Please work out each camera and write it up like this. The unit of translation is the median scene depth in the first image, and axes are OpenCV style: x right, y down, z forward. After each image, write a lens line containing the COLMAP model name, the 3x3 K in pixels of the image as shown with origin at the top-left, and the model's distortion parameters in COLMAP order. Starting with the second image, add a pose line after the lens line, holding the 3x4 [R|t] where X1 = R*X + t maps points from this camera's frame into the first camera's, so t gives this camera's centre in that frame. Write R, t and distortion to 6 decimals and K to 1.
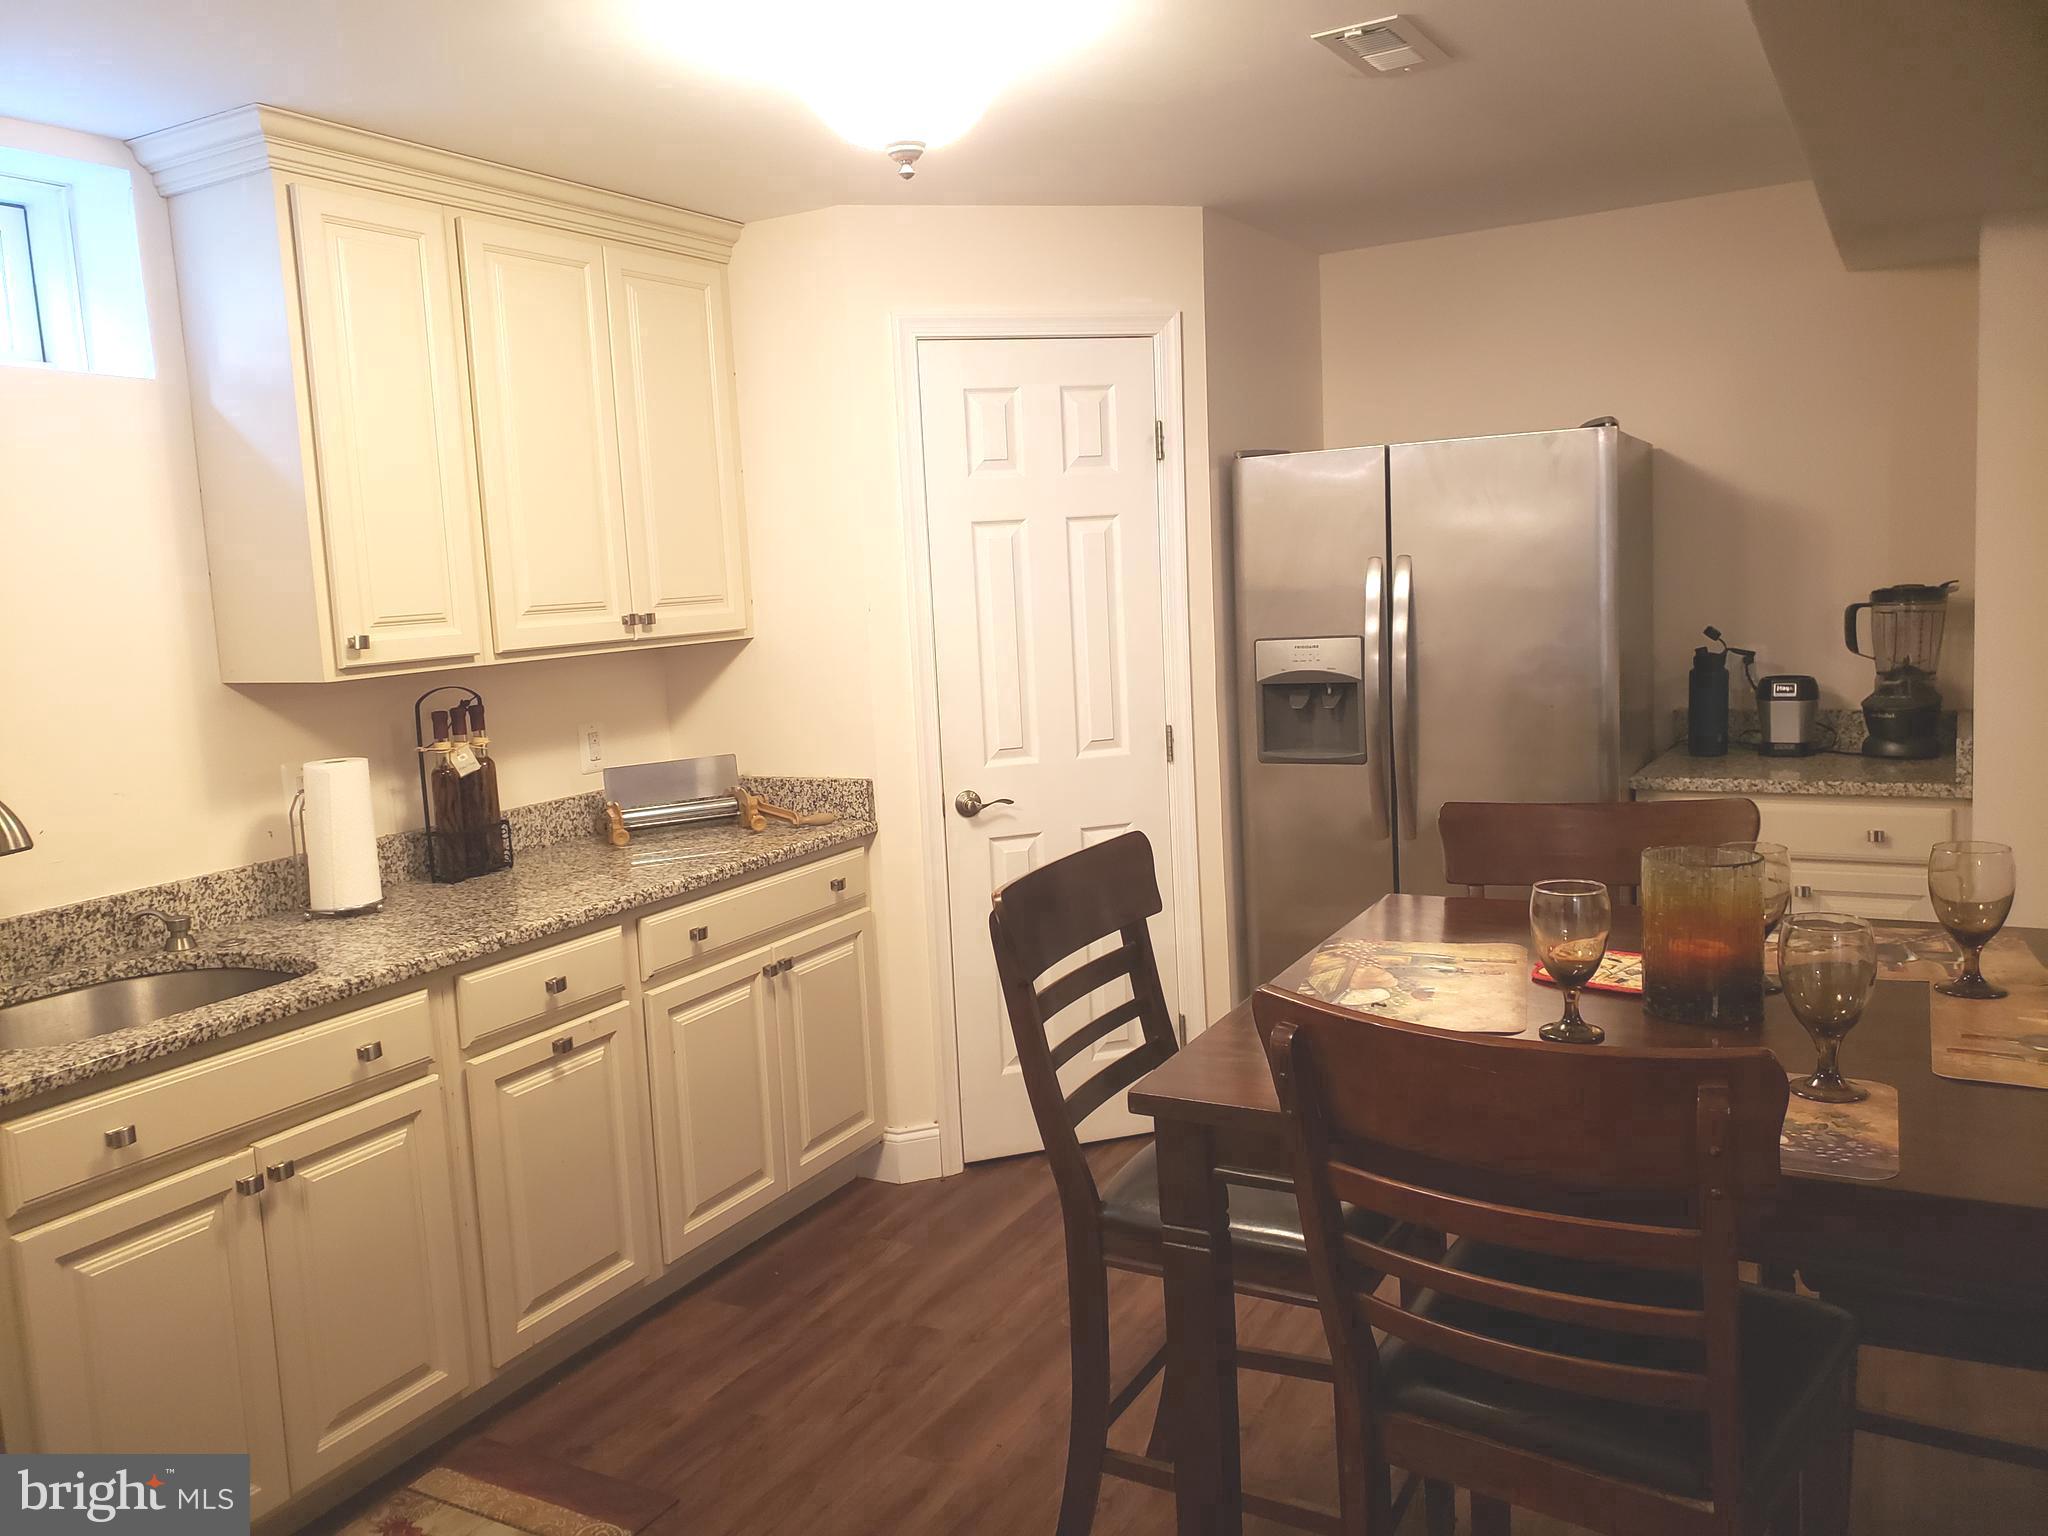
lens RADIAL K [[1572.6, 0, 1024.0], [0, 1572.6, 768.0], [0, 0, 1]] dist [0.032787, -0.005129]
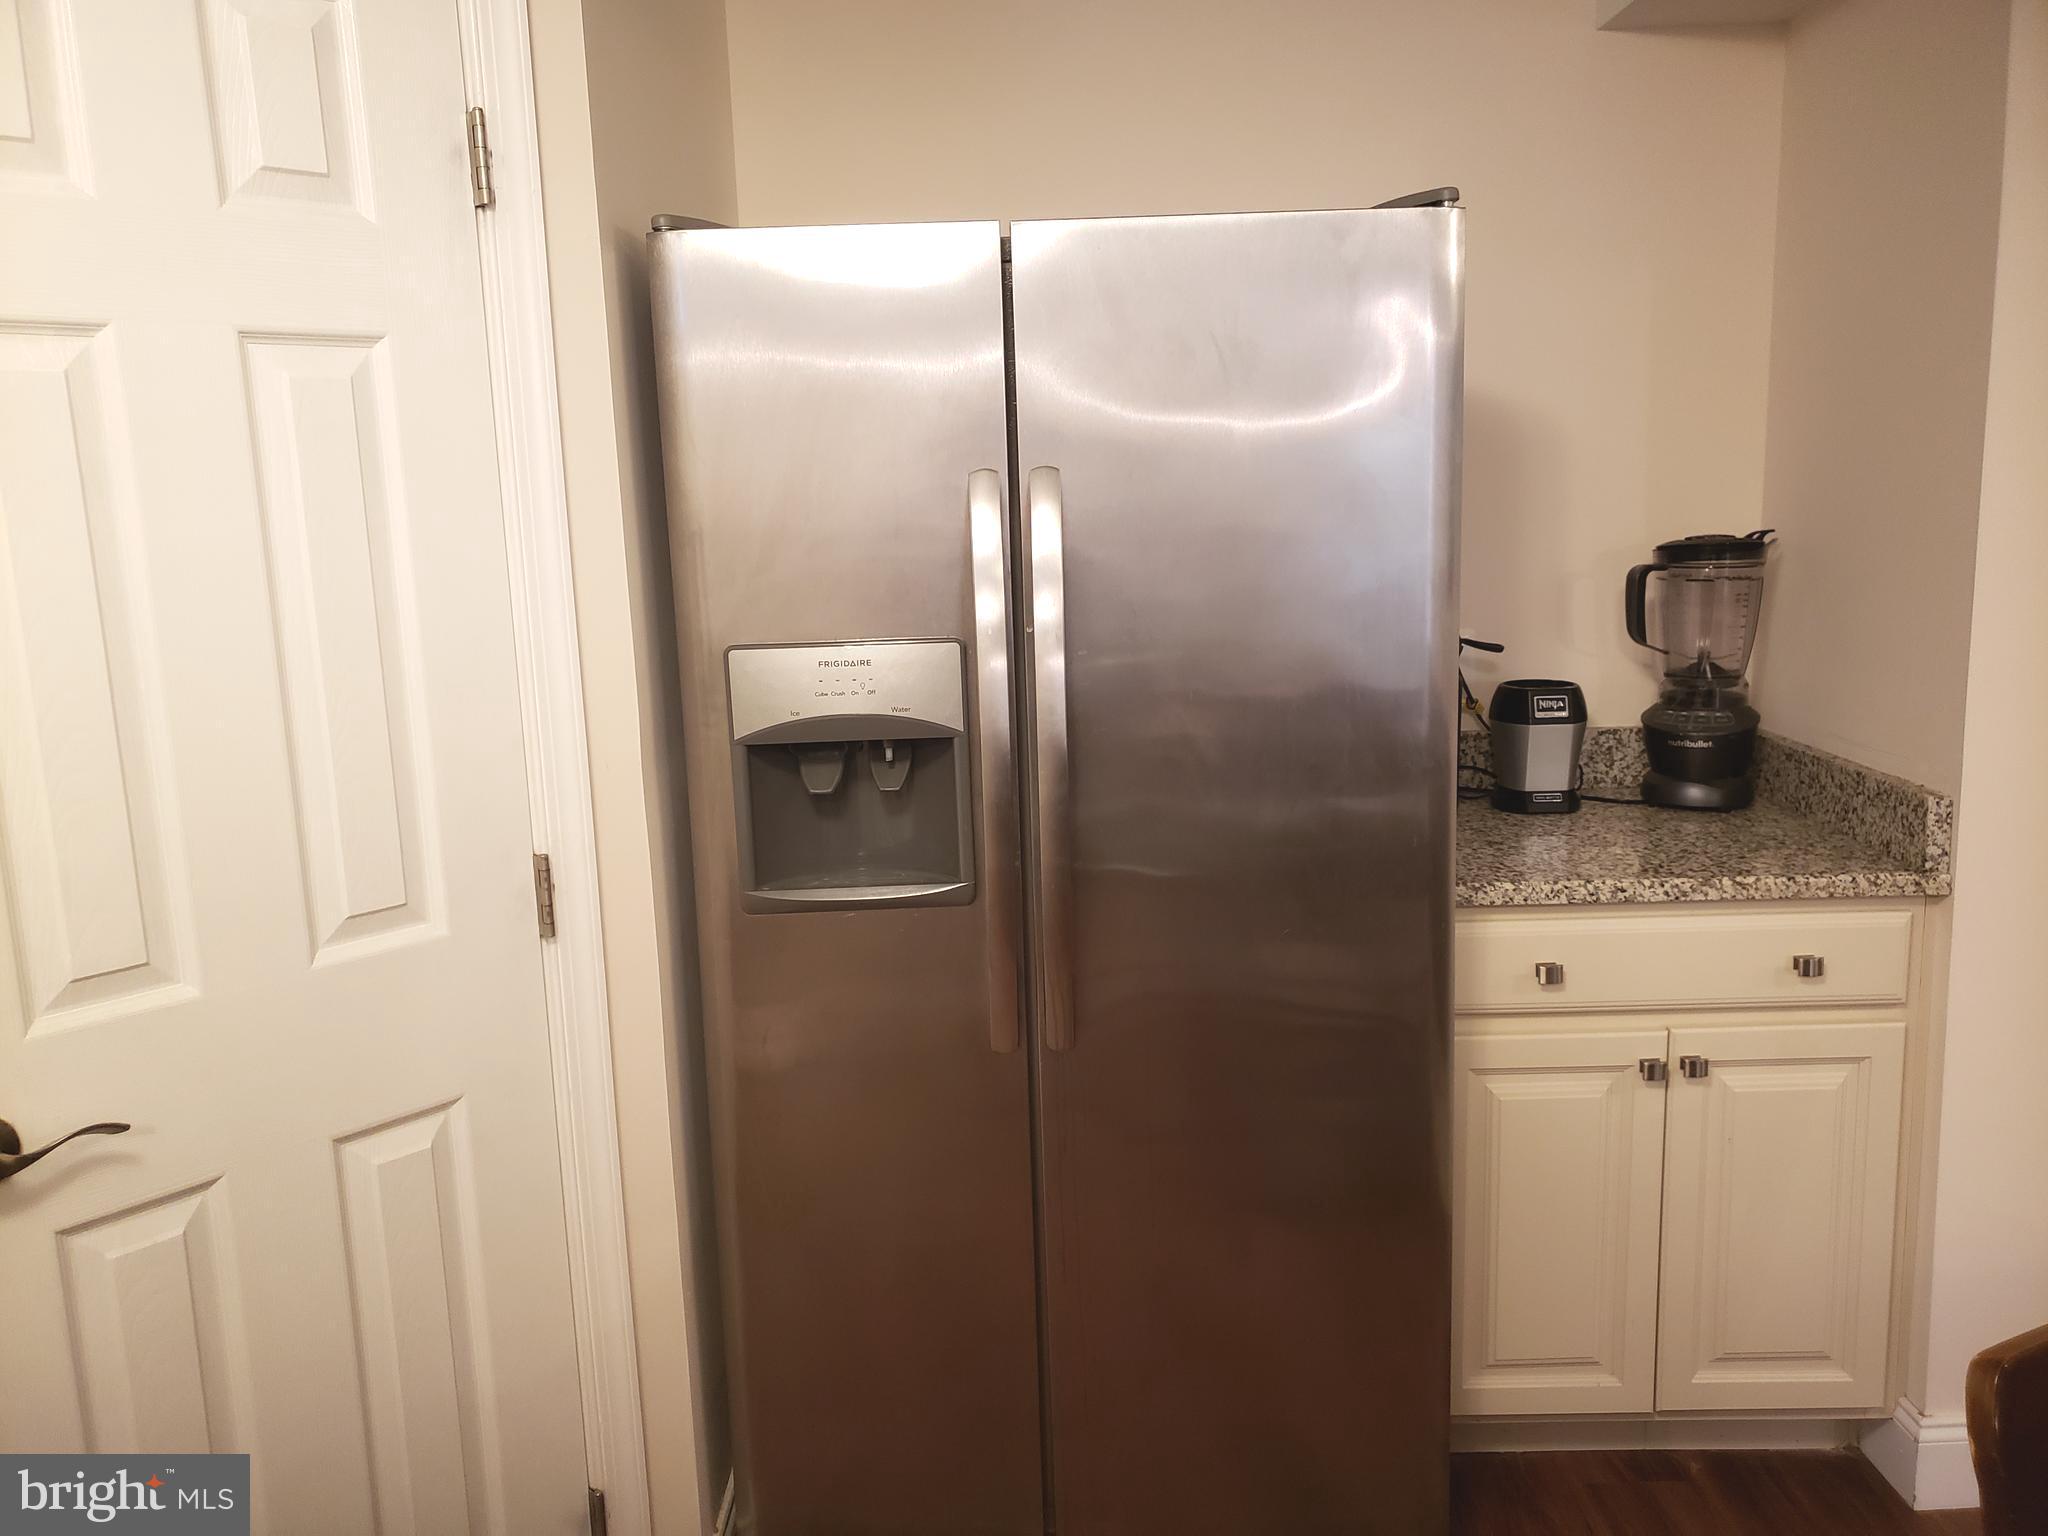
lens RADIAL K [[1614.2, 0, 1022.4], [0, 1614.2, 780.6], [0, 0, 1]] dist [0.107693, -0.162644]
pose [[0.880440, -0.063735, 0.469854, 0.001582], [0.047560, 0.997798, 0.046230, -0.067598], [-0.471766, -0.018357, 0.881533, 0.609343]]
